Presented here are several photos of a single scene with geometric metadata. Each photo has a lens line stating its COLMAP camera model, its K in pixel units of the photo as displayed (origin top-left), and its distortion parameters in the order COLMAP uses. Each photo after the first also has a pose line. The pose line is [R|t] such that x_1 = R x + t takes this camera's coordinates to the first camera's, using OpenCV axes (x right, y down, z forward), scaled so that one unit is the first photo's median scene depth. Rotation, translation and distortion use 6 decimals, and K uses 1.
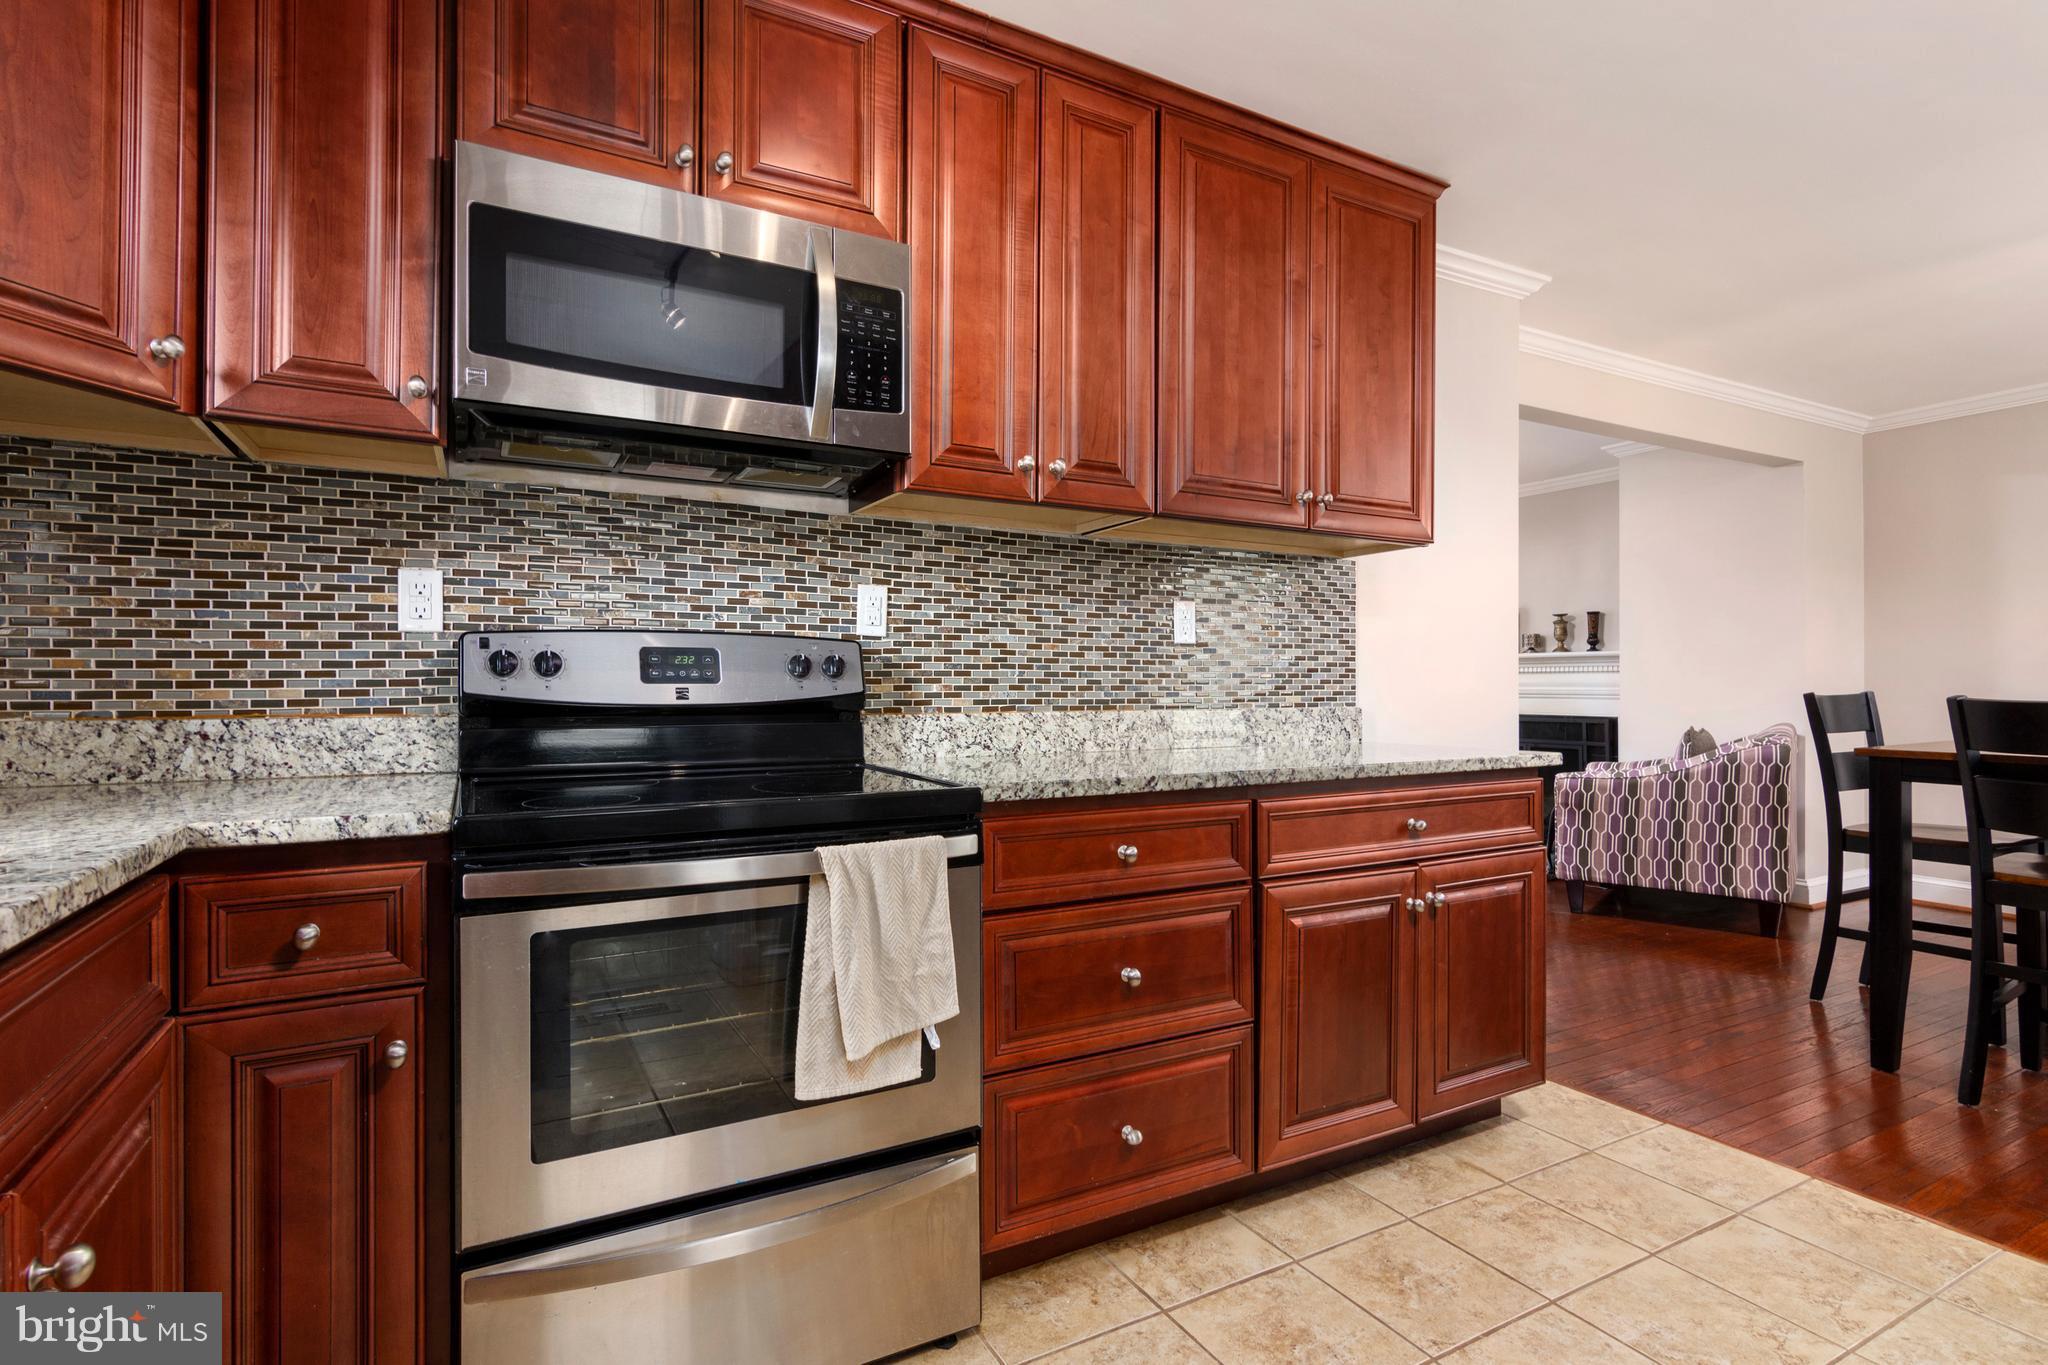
lens RADIAL K [[1004.7, 0, 1017.9], [0, 1004.7, 684.1], [0, 0, 1]] dist [0.004381, 0.000075]
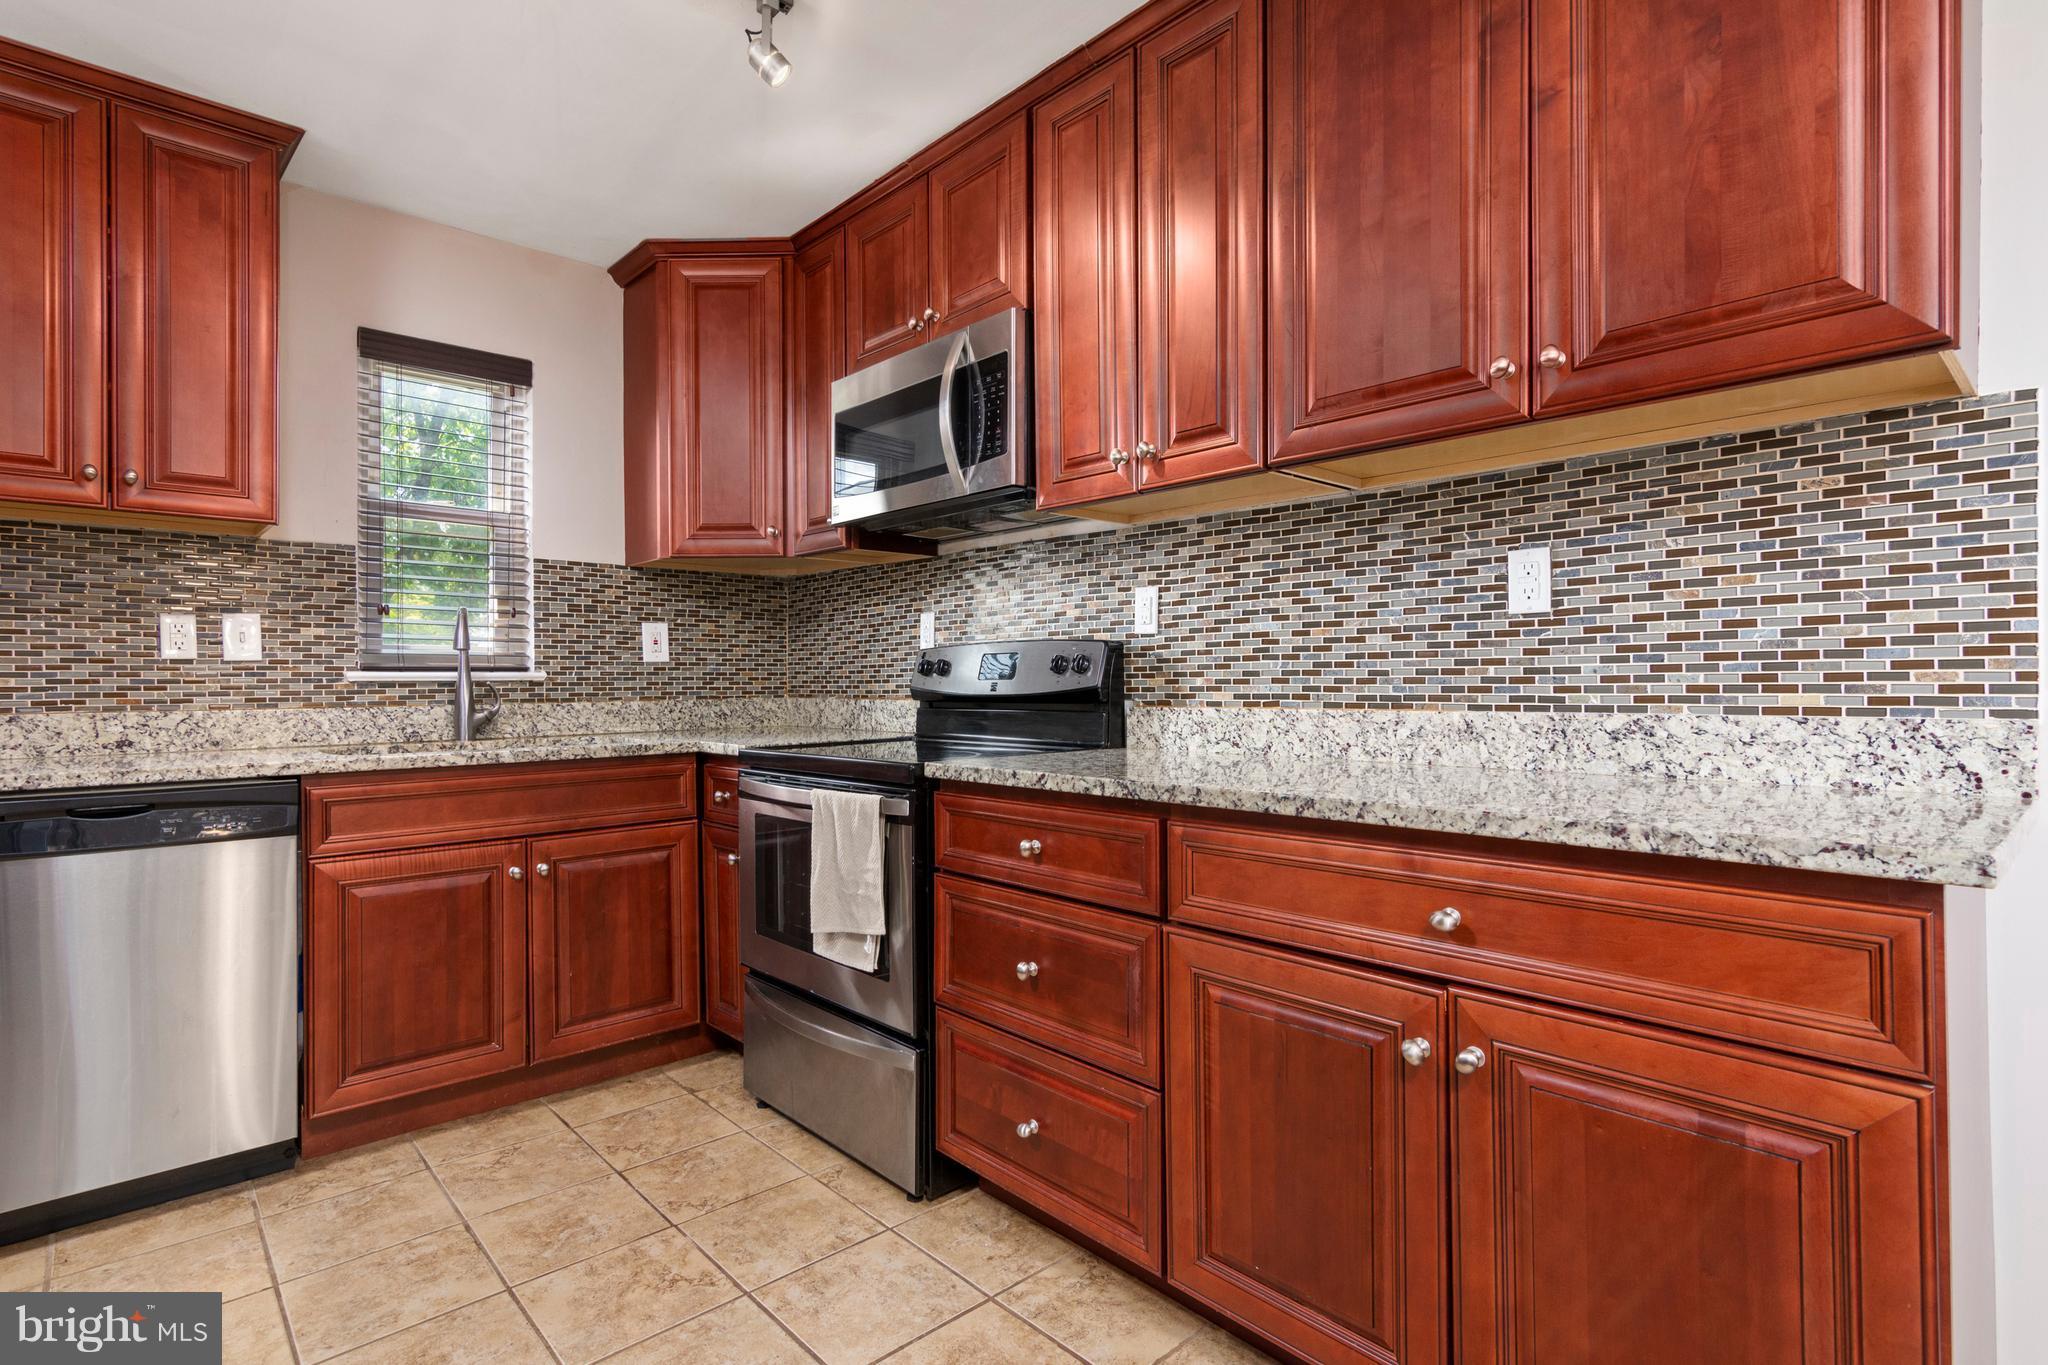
lens RADIAL K [[1004.7, 0, 1007.3], [0, 1004.7, 679.5], [0, 0, 1]] dist [0.004381, 0.000075]
pose [[0.224336, -0.003760, -0.974505, 0.824947], [0.010269, 0.999946, -0.001494, 0.001291], [0.974458, -0.009672, 0.224363, 0.575115]]
